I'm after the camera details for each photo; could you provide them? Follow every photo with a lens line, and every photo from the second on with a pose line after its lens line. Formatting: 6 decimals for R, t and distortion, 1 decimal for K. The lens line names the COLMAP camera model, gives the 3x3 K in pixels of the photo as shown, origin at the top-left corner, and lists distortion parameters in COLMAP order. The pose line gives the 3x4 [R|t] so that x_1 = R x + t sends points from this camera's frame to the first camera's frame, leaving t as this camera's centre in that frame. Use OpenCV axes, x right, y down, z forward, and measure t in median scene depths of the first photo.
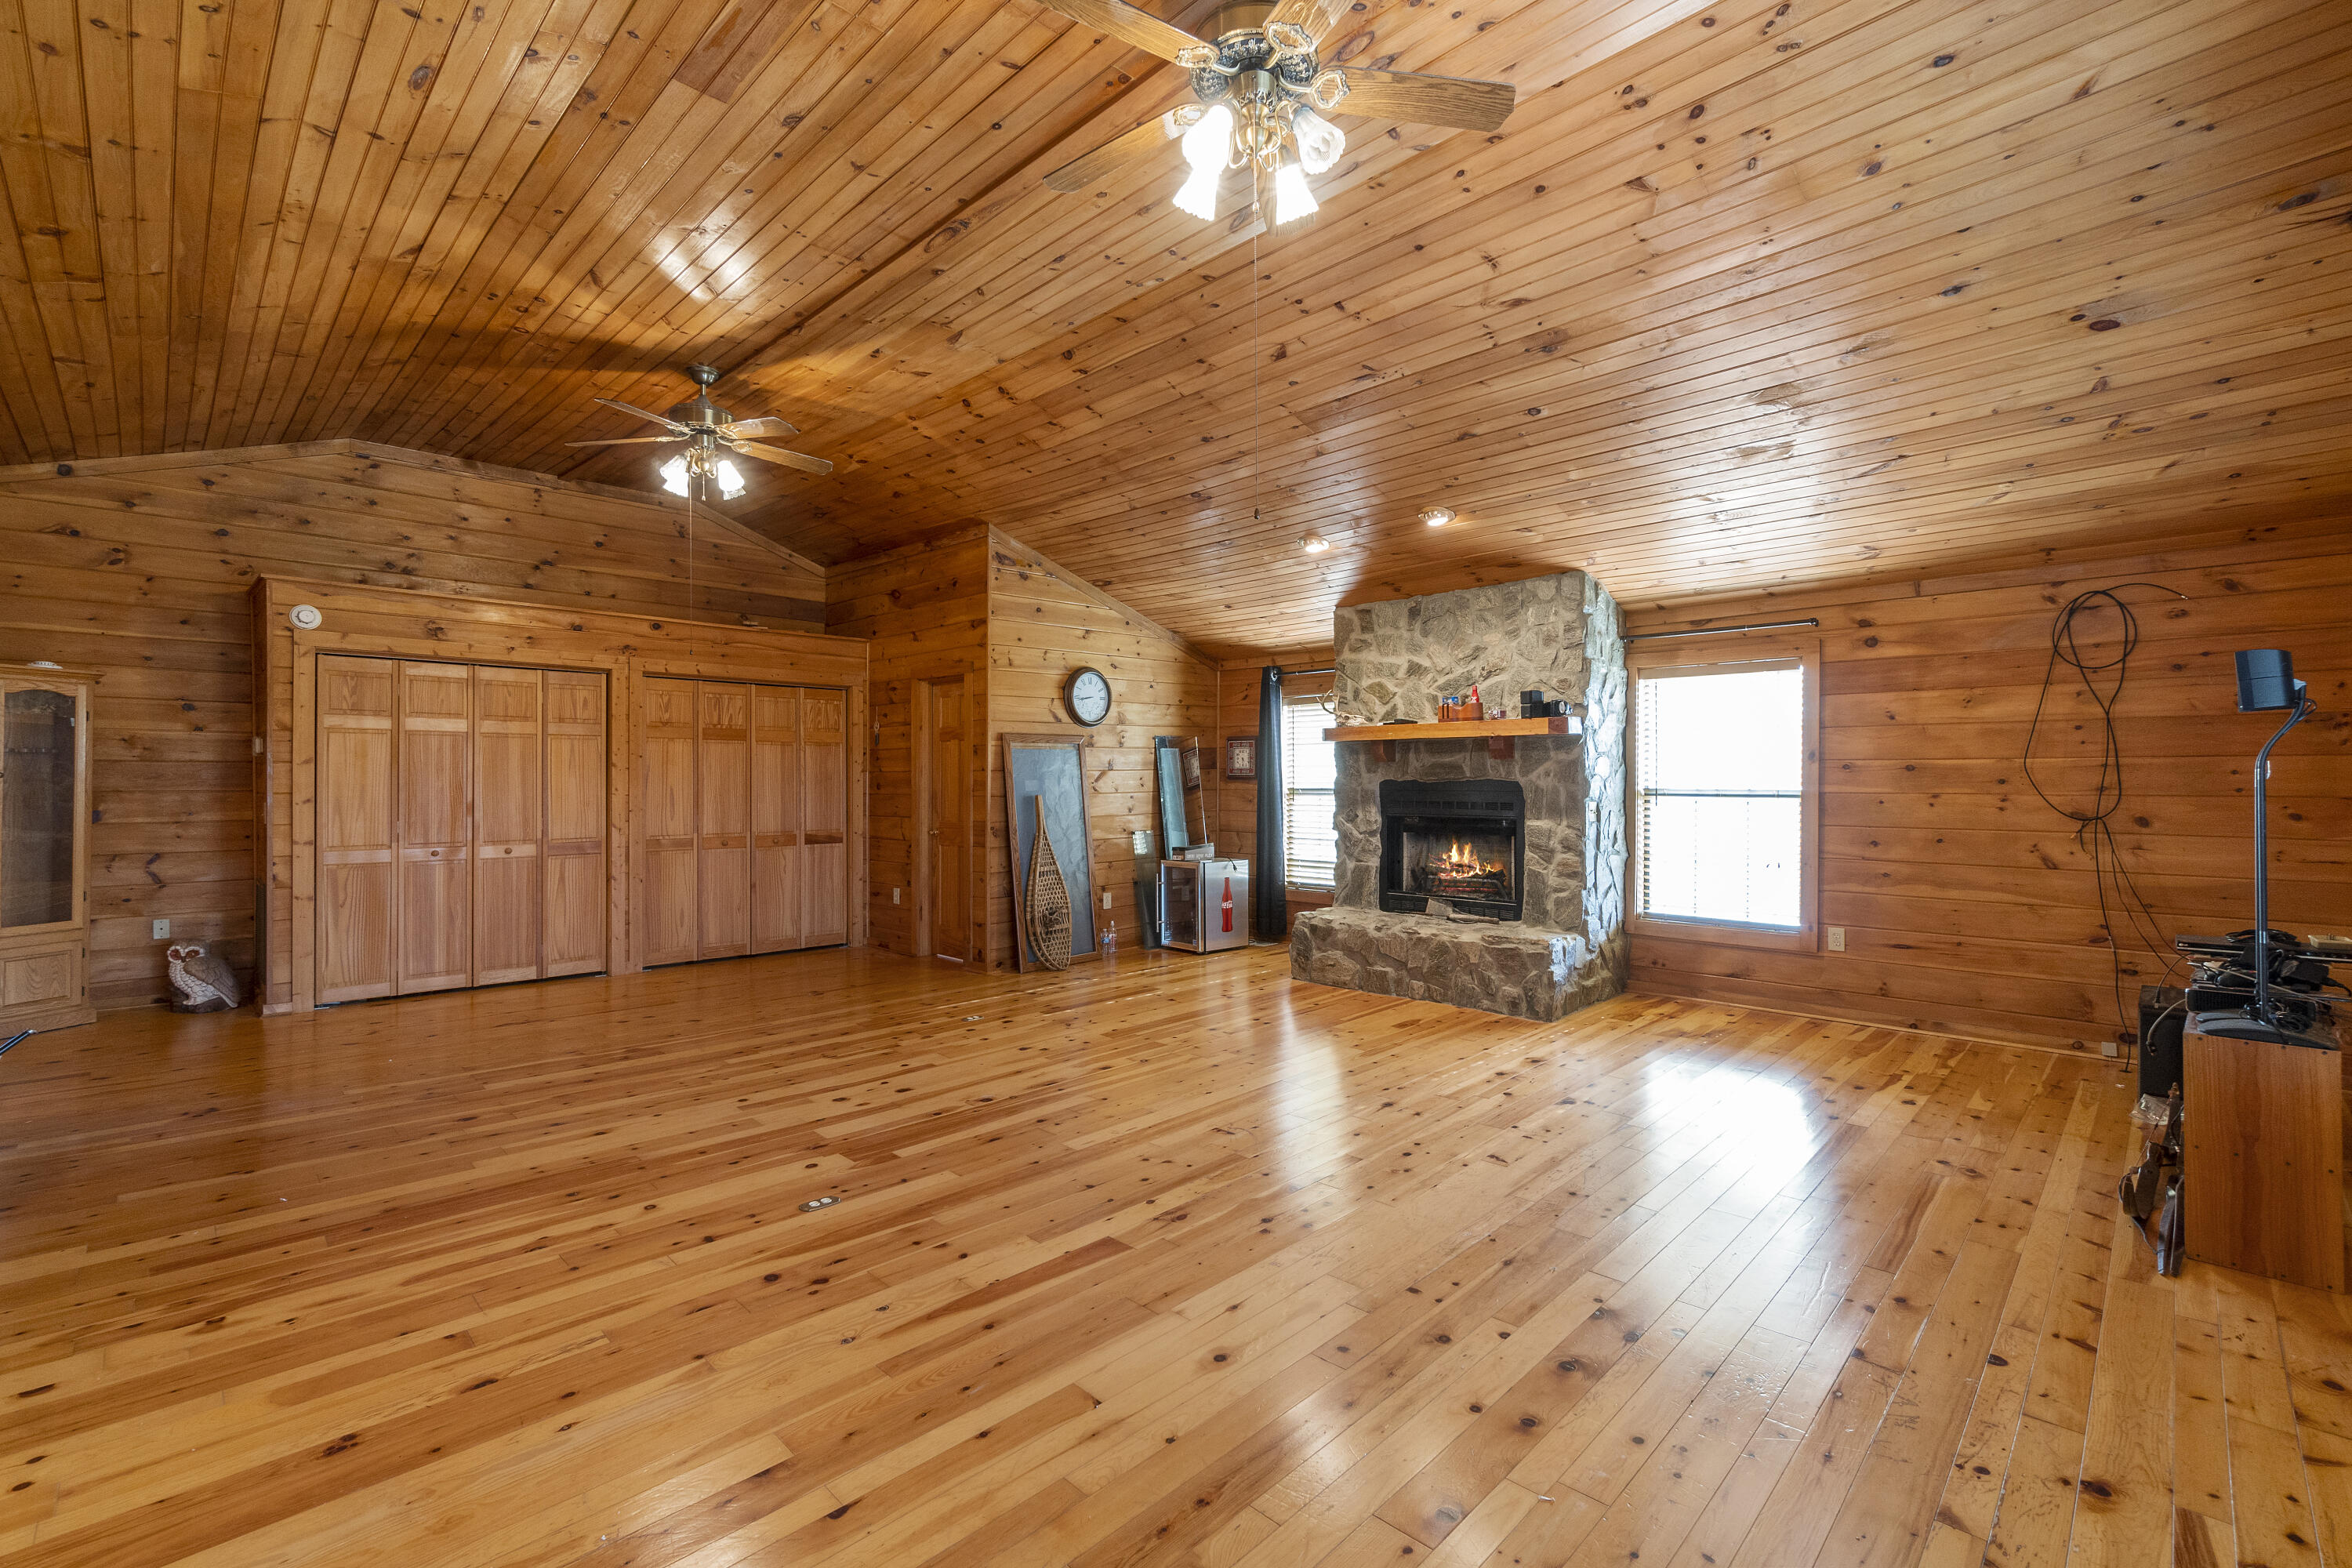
lens RADIAL K [[1018.9, 0, 1178.9], [0, 1018.9, 788.7], [0, 0, 1]] dist [-0.004064, 0.000366]
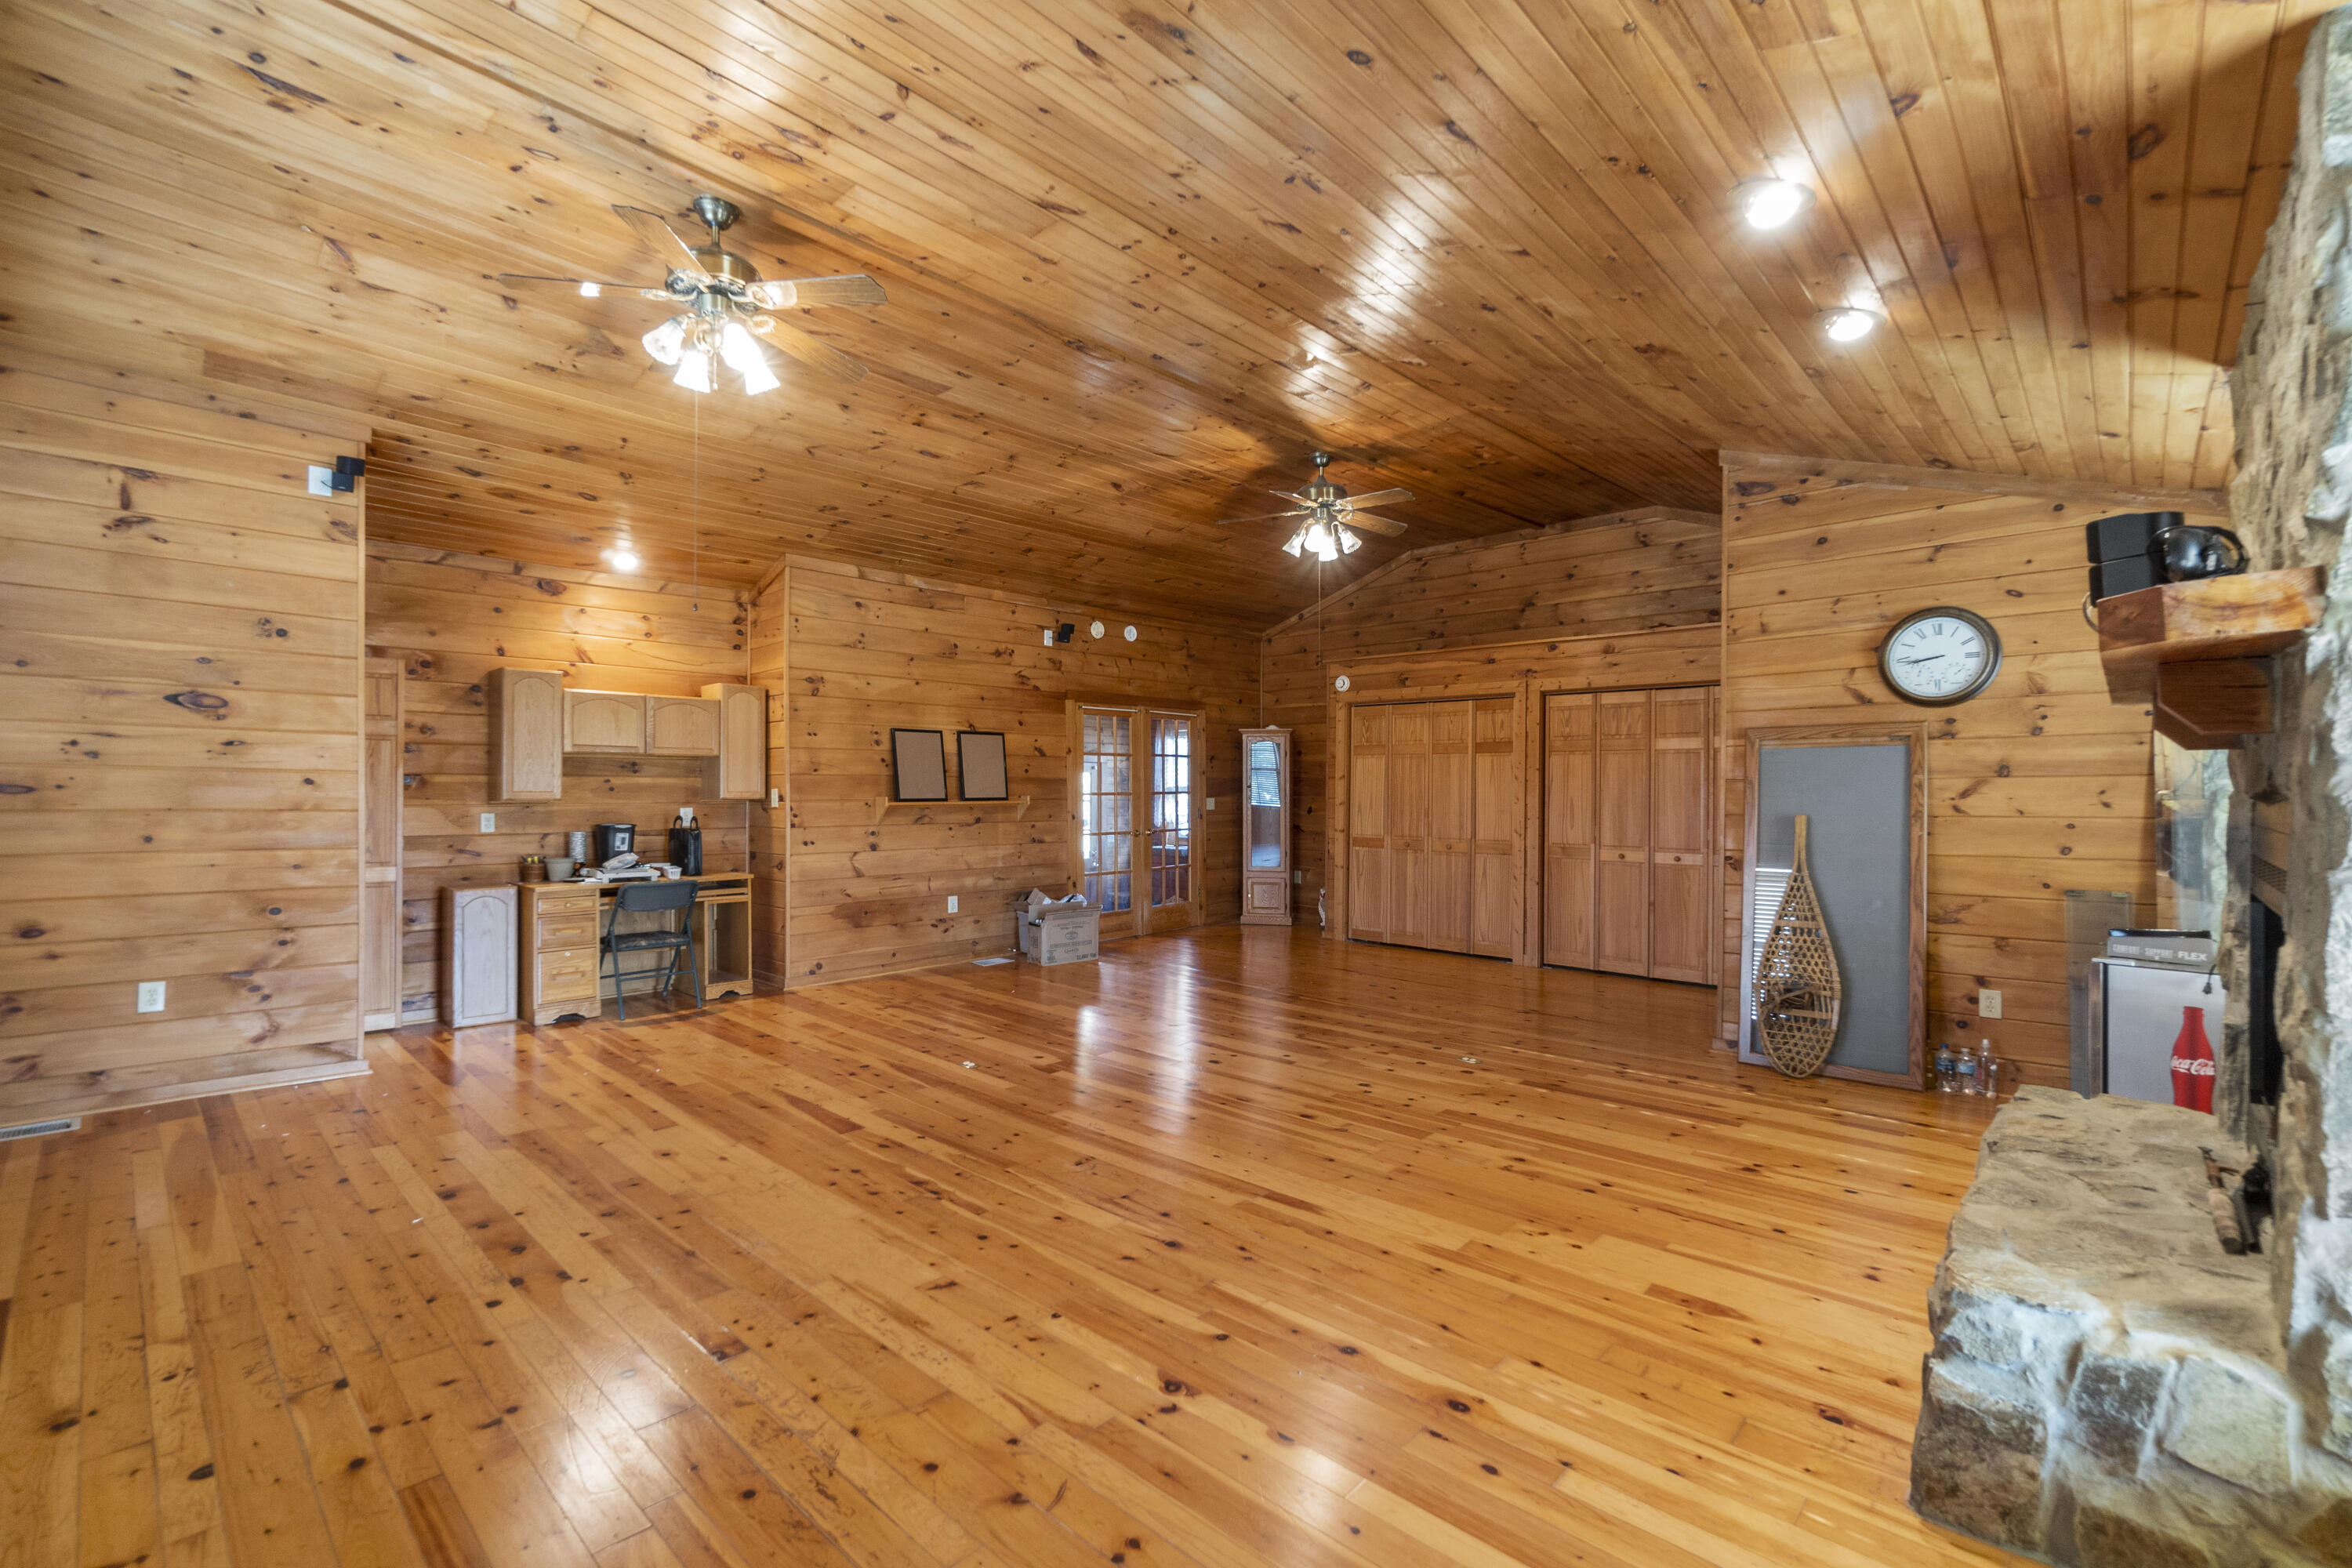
lens RADIAL K [[1018.9, 0, 1178.9], [0, 1018.9, 788.7], [0, 0, 1]] dist [-0.004064, 0.000366]
pose [[0.027115, 0.000409, -0.999632, 0.790382], [-0.013861, 0.999904, 0.000033, -0.008535], [0.999536, 0.013855, 0.027118, 0.842129]]
